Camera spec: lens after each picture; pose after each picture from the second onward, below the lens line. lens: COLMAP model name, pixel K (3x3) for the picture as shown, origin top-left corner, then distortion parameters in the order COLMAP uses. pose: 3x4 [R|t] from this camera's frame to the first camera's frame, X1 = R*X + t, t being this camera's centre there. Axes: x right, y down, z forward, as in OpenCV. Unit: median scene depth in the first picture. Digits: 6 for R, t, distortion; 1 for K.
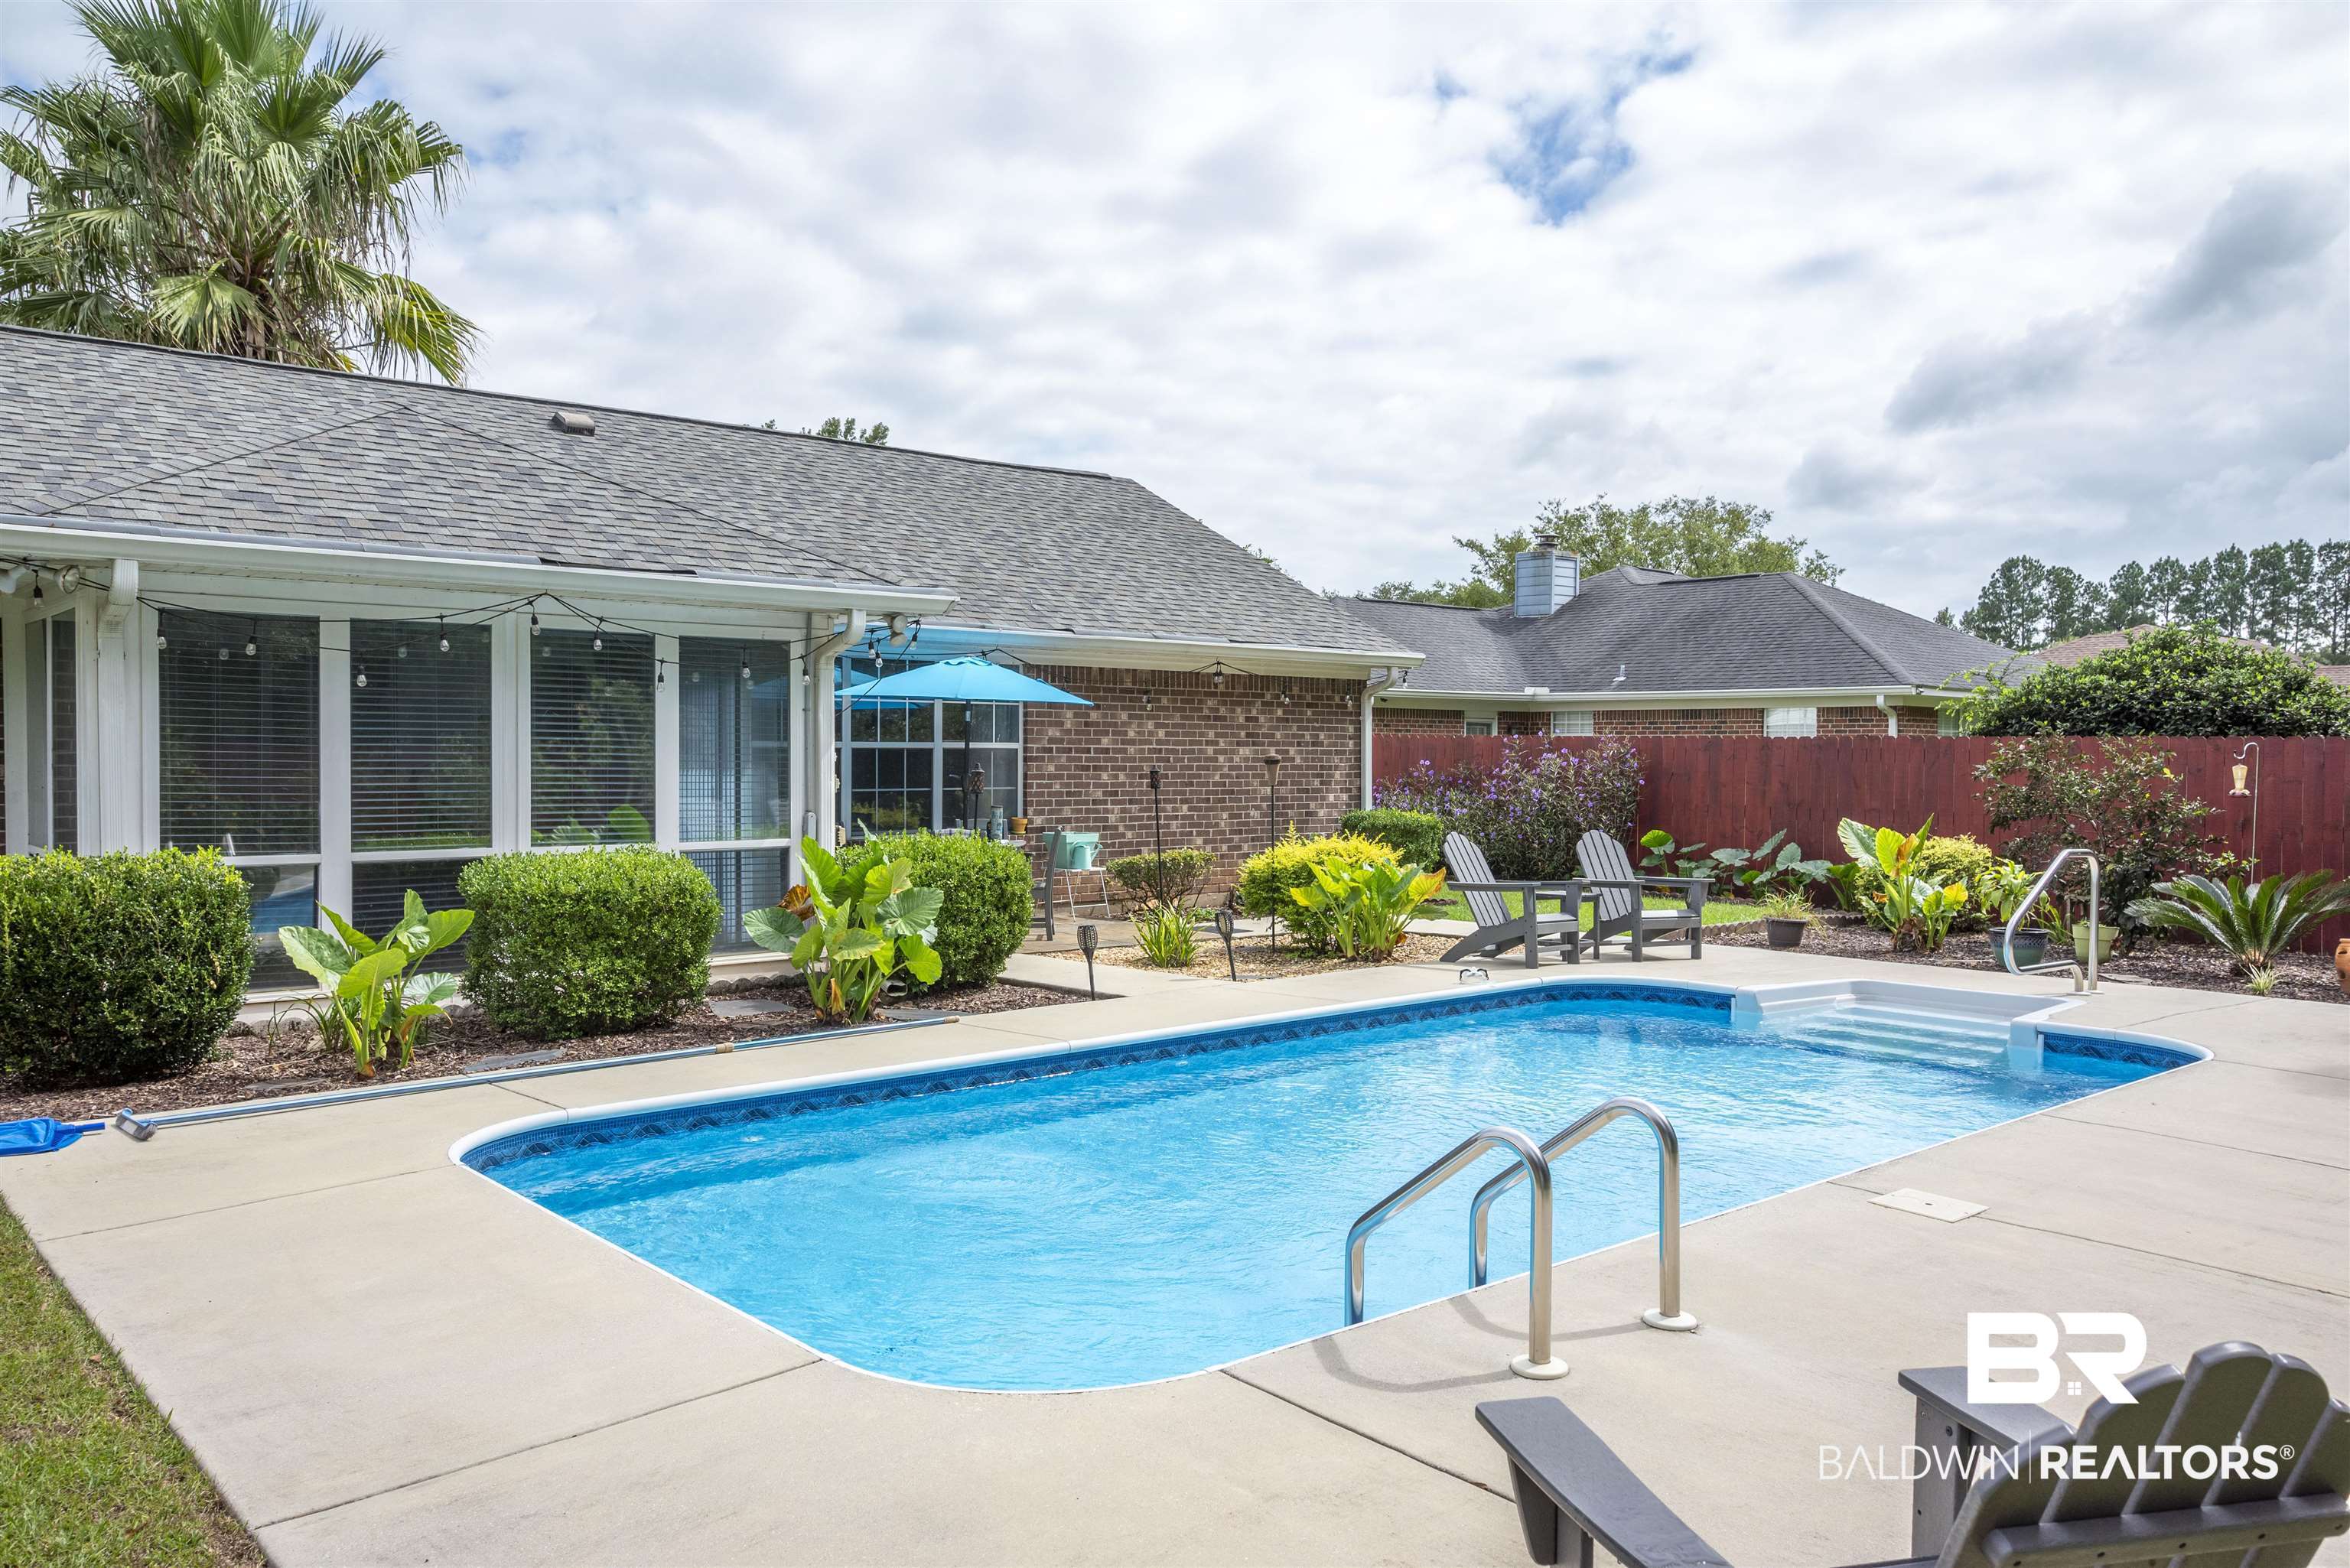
lens RADIAL K [[1711.5, 0, 1175.0], [0, 1711.5, 784.0], [0, 0, 1]] dist [0.003298, -0.000517]
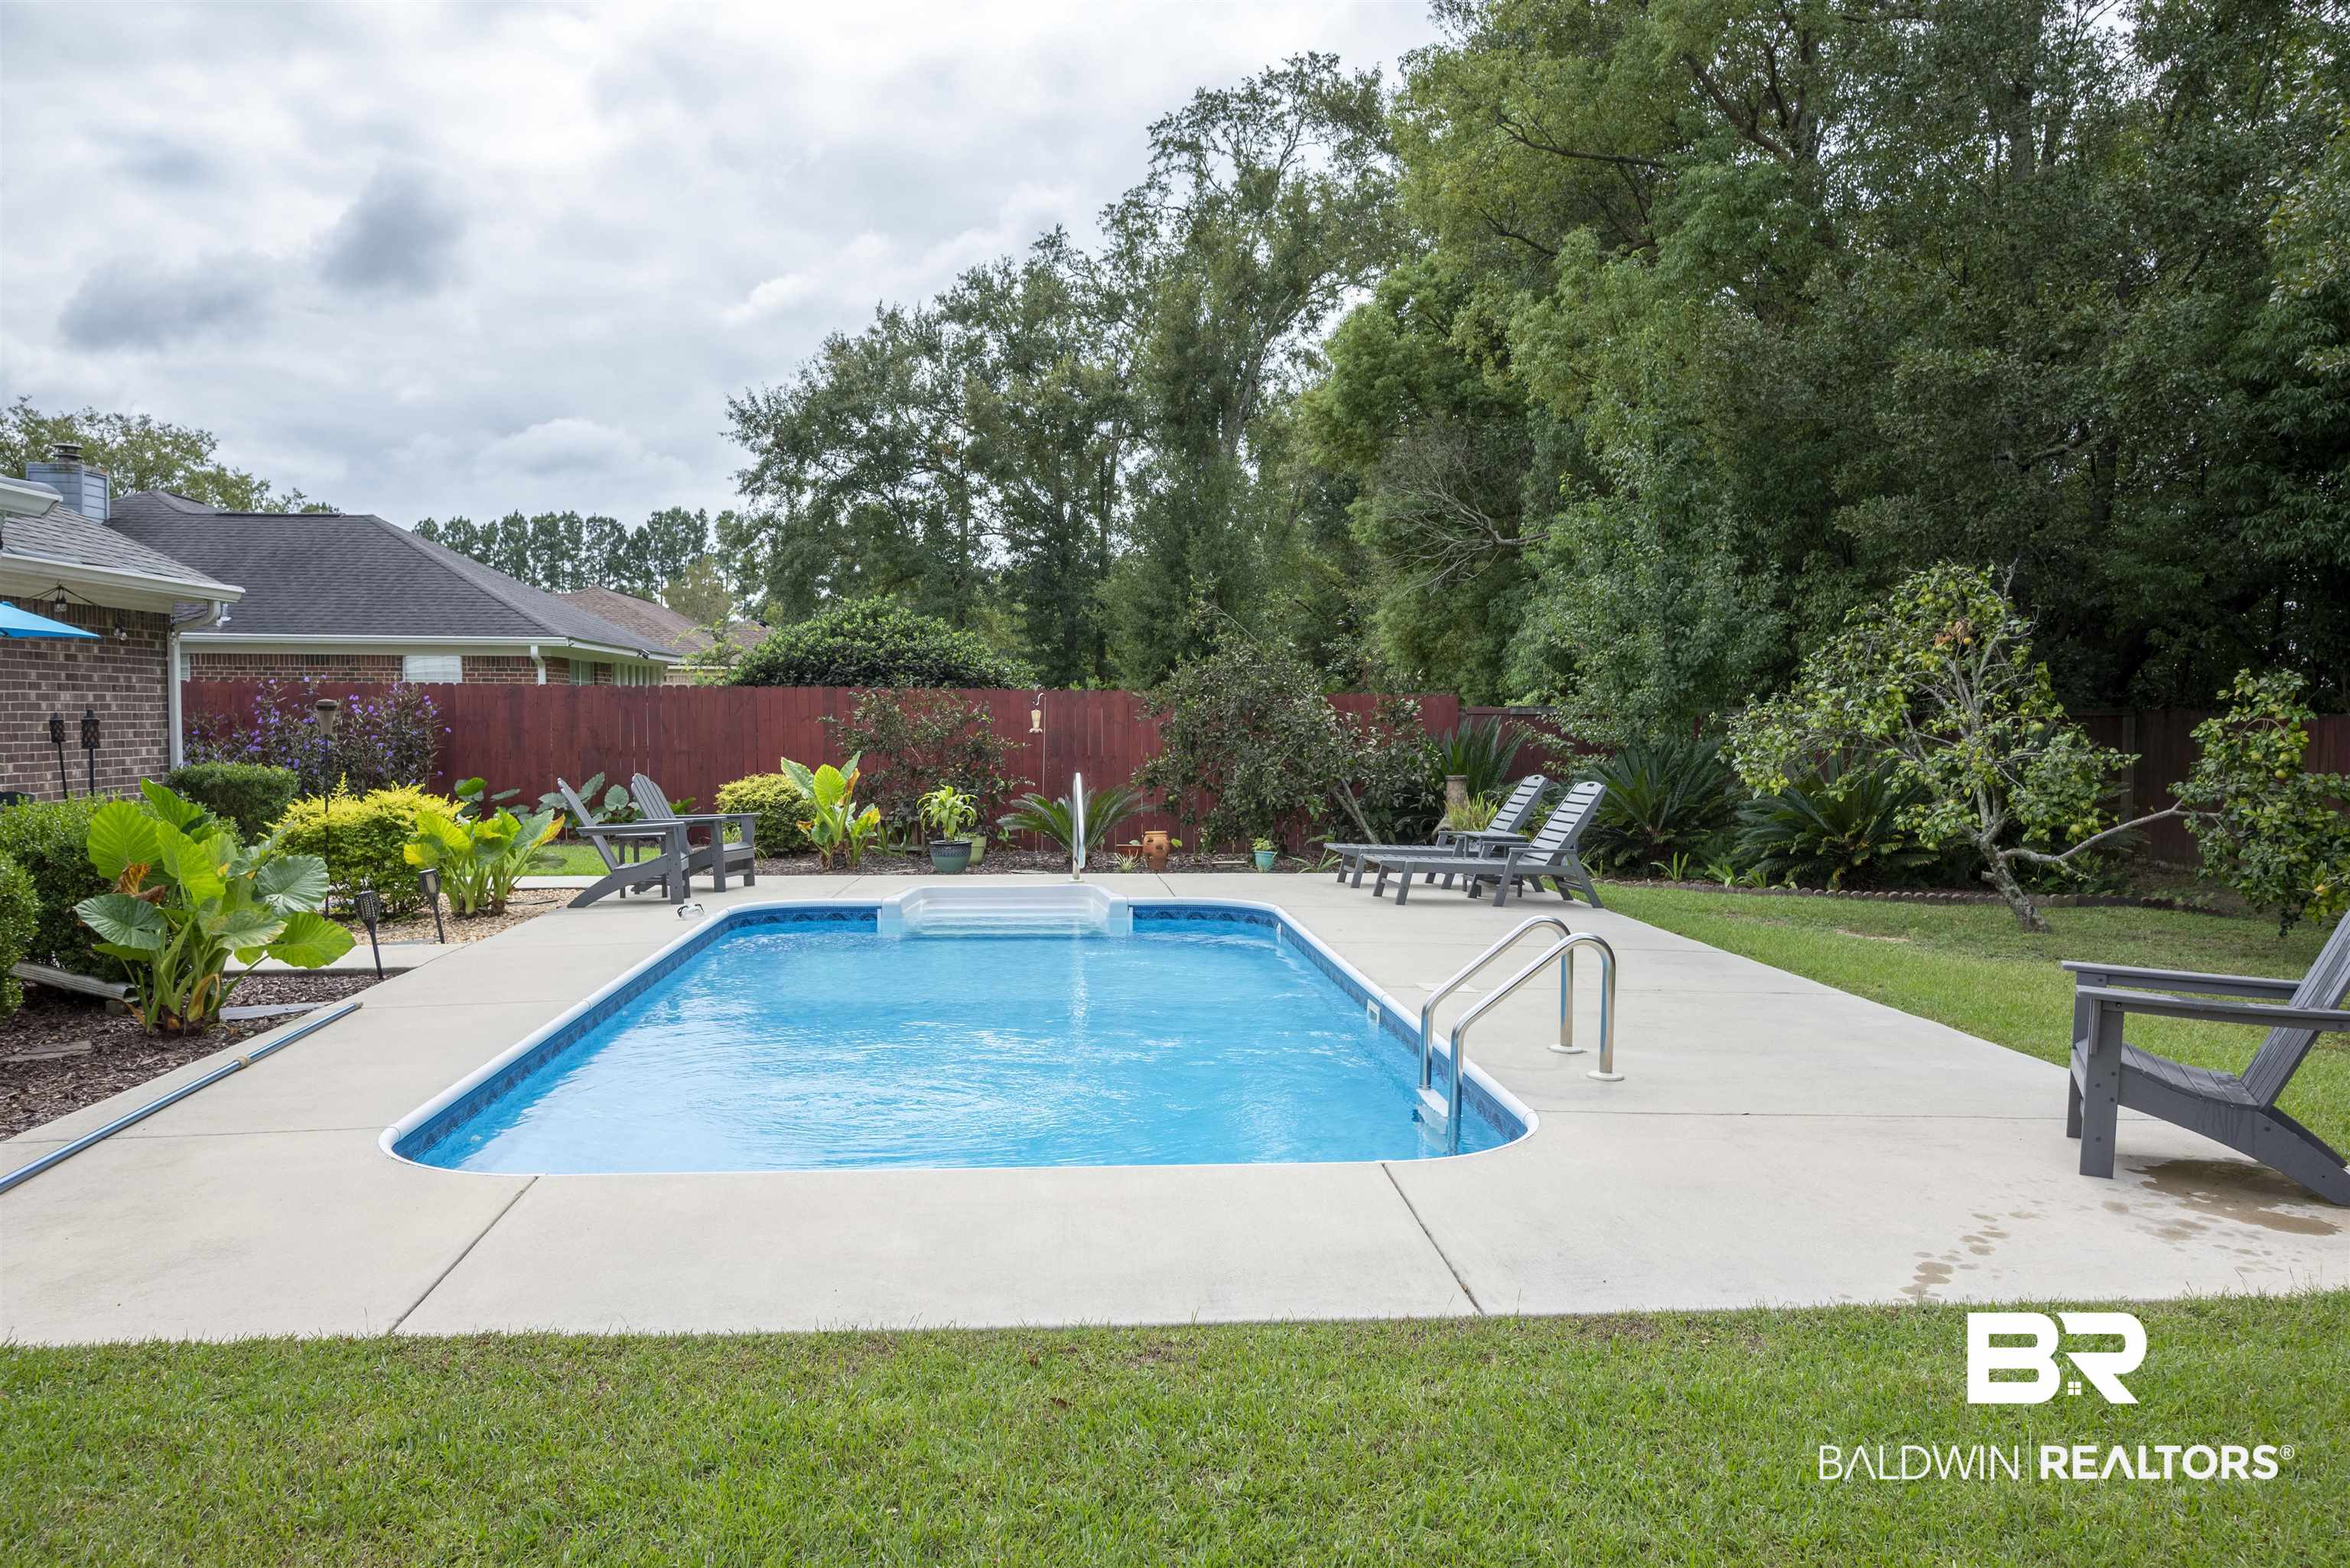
lens RADIAL K [[1730.9, 0, 1175.0], [0, 1730.9, 784.0], [0, 0, 1]] dist [-0.006909, 0.005533]
pose [[0.605764, -0.035974, 0.794831, -0.283246], [0.012745, 0.999288, 0.035514, 0.000123], [-0.795542, -0.011383, 0.605791, 0.071353]]
